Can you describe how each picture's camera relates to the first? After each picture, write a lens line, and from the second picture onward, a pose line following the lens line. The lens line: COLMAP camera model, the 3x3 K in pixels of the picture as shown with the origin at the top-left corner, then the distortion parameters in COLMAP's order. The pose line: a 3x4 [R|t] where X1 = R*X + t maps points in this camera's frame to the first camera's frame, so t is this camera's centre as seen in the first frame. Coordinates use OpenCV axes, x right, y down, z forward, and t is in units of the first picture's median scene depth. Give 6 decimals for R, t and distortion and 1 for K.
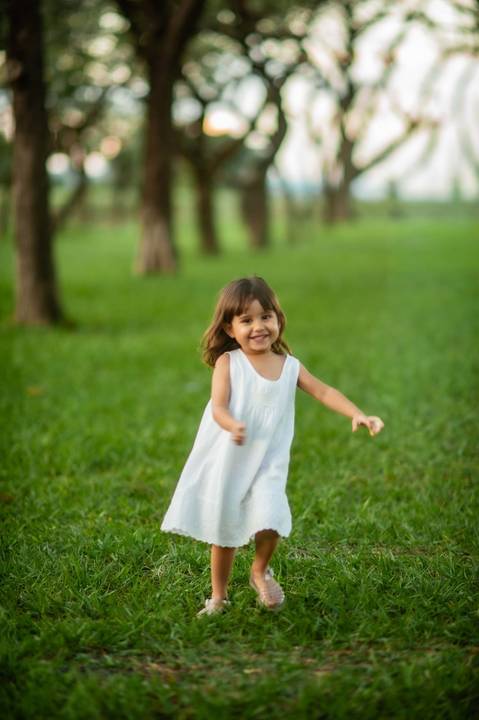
lens RADIAL K [[2782.0, 0, 239.5], [0, 2782.0, 360.0], [0, 0, 1]] dist [0.106178, -5.286382]
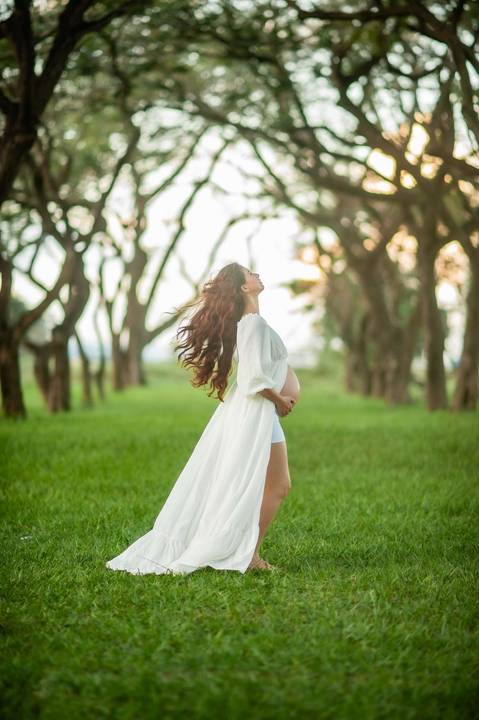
lens RADIAL K [[2782.0, 0, 239.5], [0, 2782.0, 360.0], [0, 0, 1]] dist [0.106178, -5.286382]
pose [[0.996931, -0.000234, 0.078280, -0.027817], [0.004862, 0.998249, -0.058947, 0.007367], [-0.078130, 0.059147, 0.995187, -0.079730]]
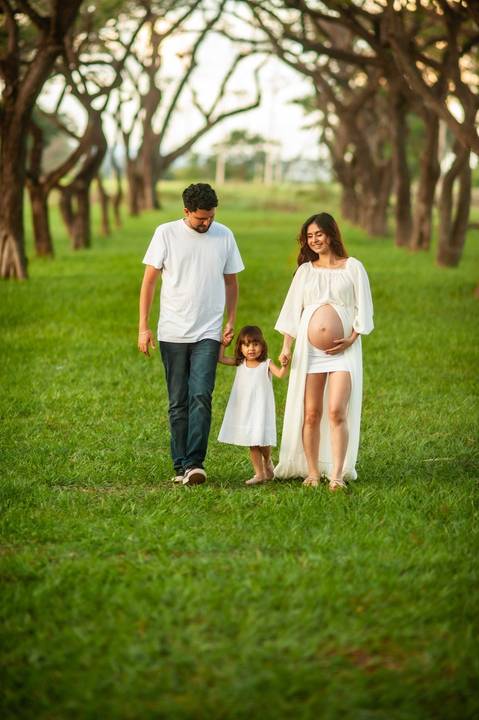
lens RADIAL K [[2782.0, 0, 239.5], [0, 2782.0, 360.0], [0, 0, 1]] dist [0.106178, -5.286382]
pose [[0.997480, 0.000798, 0.070940, -0.040430], [-0.001598, 0.999936, 0.011214, -0.018427], [-0.070927, -0.011299, 0.997418, -0.853858]]
